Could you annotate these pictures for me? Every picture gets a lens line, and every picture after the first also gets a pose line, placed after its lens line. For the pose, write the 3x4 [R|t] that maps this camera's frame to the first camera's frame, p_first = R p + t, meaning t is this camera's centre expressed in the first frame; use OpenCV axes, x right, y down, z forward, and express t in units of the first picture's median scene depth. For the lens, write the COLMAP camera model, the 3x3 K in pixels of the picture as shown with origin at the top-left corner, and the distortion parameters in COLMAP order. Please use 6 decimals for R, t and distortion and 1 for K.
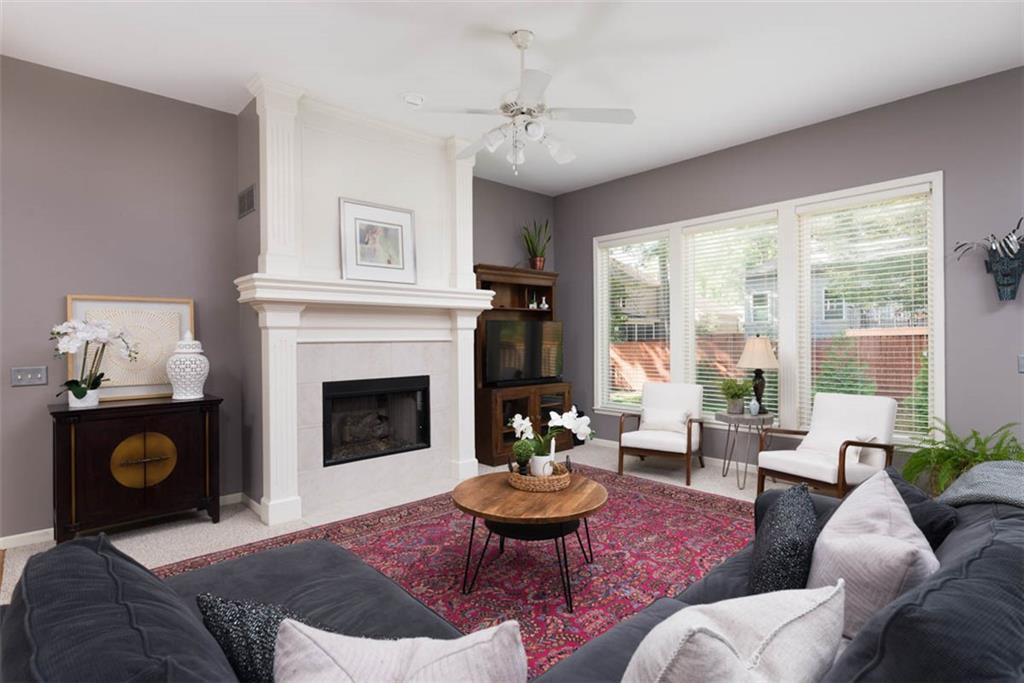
lens RADIAL K [[523.4, 0, 515.0], [0, 523.4, 339.4], [0, 0, 1]] dist [0.025397, -0.017541]
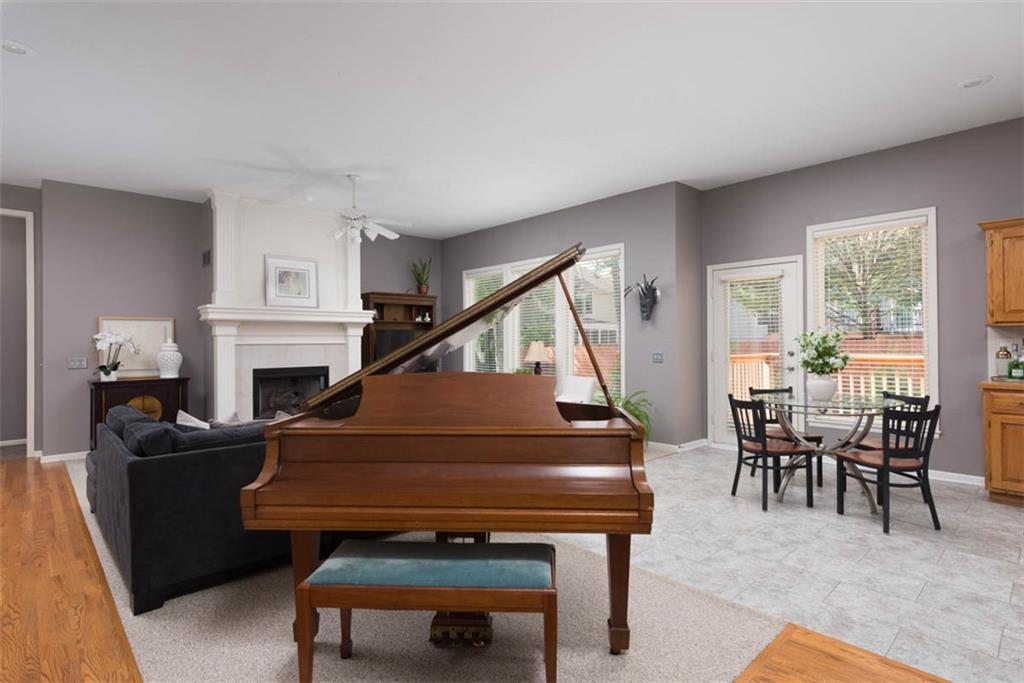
lens RADIAL K [[523.4, 0, 515.0], [0, 523.4, 339.4], [0, 0, 1]] dist [0.025397, -0.017541]
pose [[0.999989, 0.001291, 0.004500, 0.413718], [-0.001258, 0.999972, -0.007370, 0.000819], [-0.004509, 0.007364, 0.999963, -0.599834]]
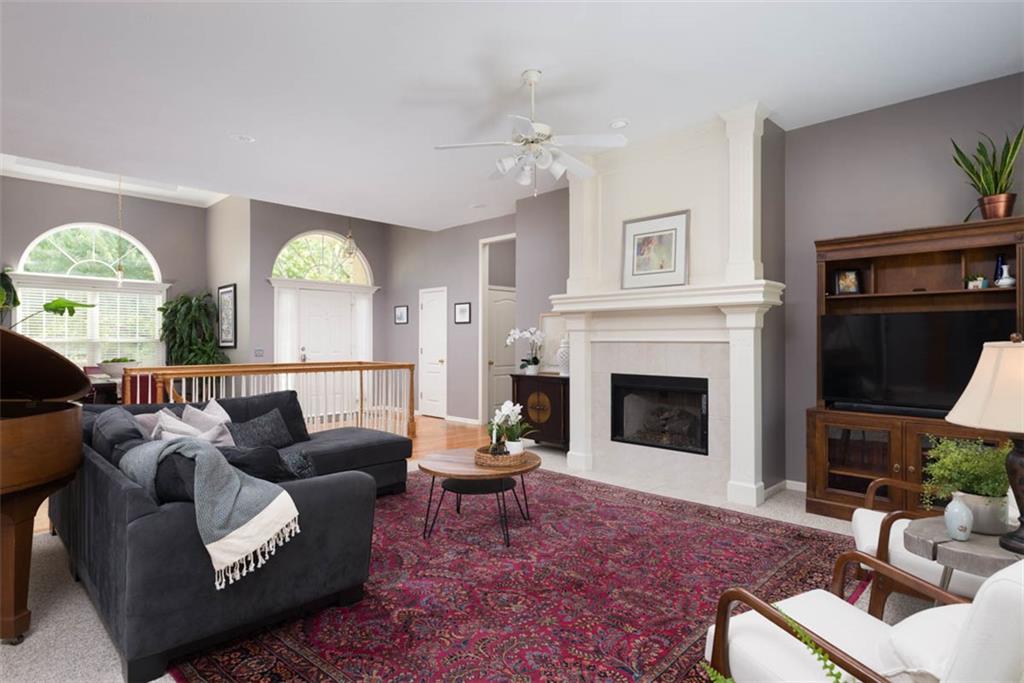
lens RADIAL K [[553.2, 0, 512.0], [0, 553.2, 341.5], [0, 0, 1]] dist [0.011579, -0.000992]
pose [[0.038559, 0.011813, -0.999187, 0.893808], [-0.004698, 0.999921, 0.011640, -0.008329], [0.999245, 0.004245, 0.038611, 0.671228]]
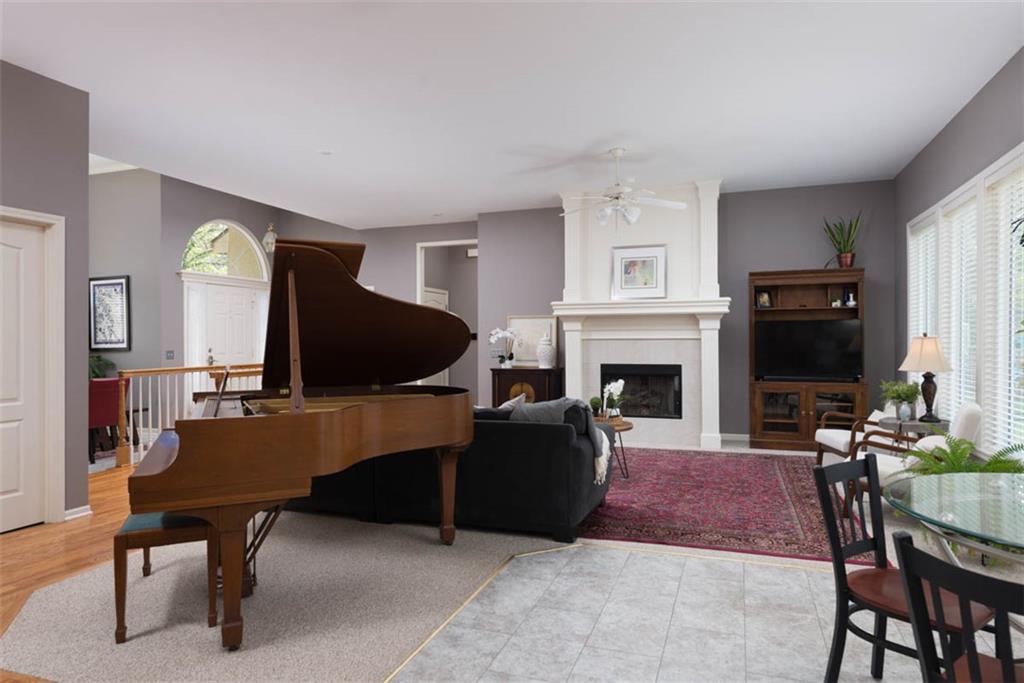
lens RADIAL K [[638.3, 0, 512.0], [0, 638.3, 341.5], [0, 0, 1]] dist [0.025238, 0.000172]
pose [[0.456197, 0.009471, -0.889829, 1.188452], [-0.001921, 0.999952, 0.009658, -0.005342], [0.889877, -0.002696, 0.456193, -0.132980]]
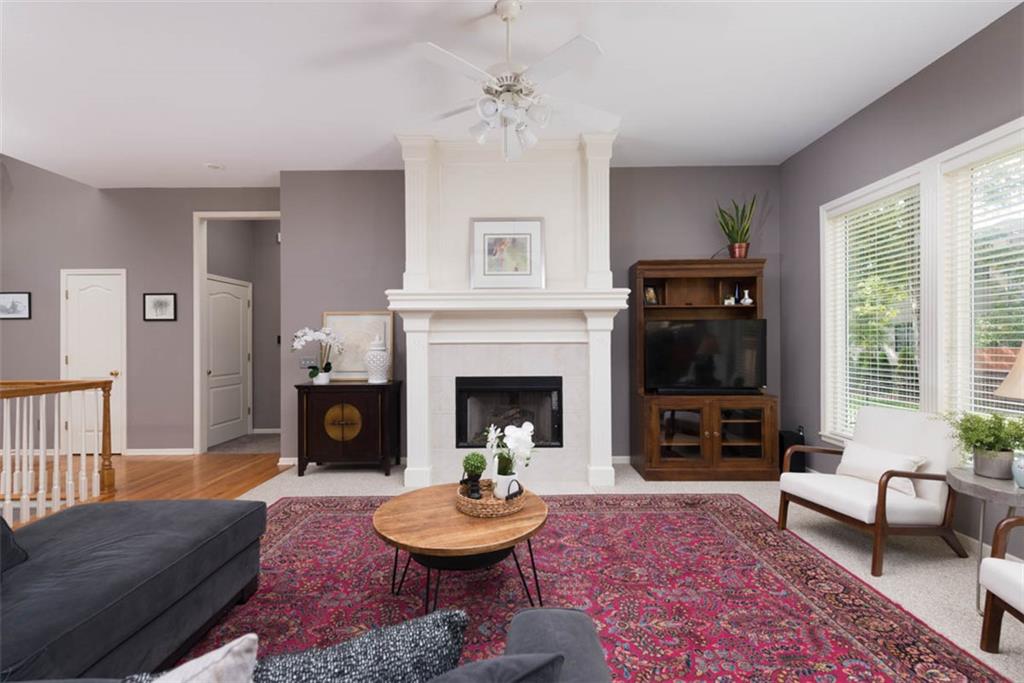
lens RADIAL K [[458.5, 0, 514.4], [0, 458.5, 339.9], [0, 0, 1]] dist [0.010494, -0.000912]
pose [[0.726466, 0.003076, -0.687196, 0.417632], [-0.002962, 0.999995, 0.001344, -0.003400], [0.687196, 0.001059, 0.726471, 0.318680]]
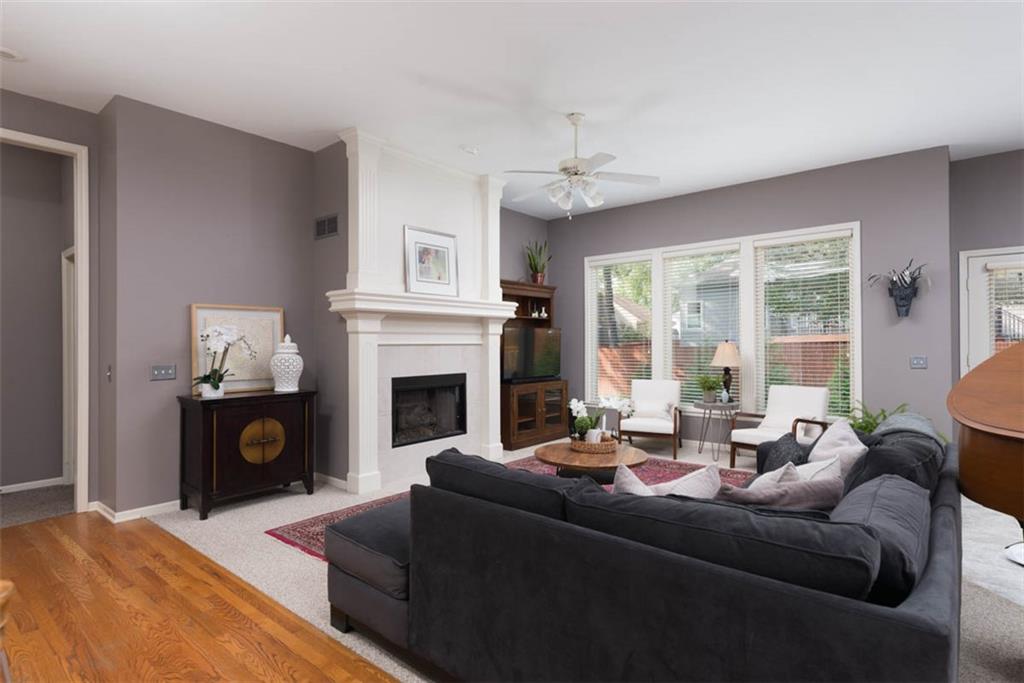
lens RADIAL K [[530.1, 0, 514.7], [0, 530.1, 339.6], [0, 0, 1]] dist [0.024061, -0.019285]
pose [[0.992046, 0.005650, 0.125749, -0.225977], [-0.004460, 0.999943, -0.009740, 0.004219], [-0.125797, 0.009102, 0.992014, -0.232348]]
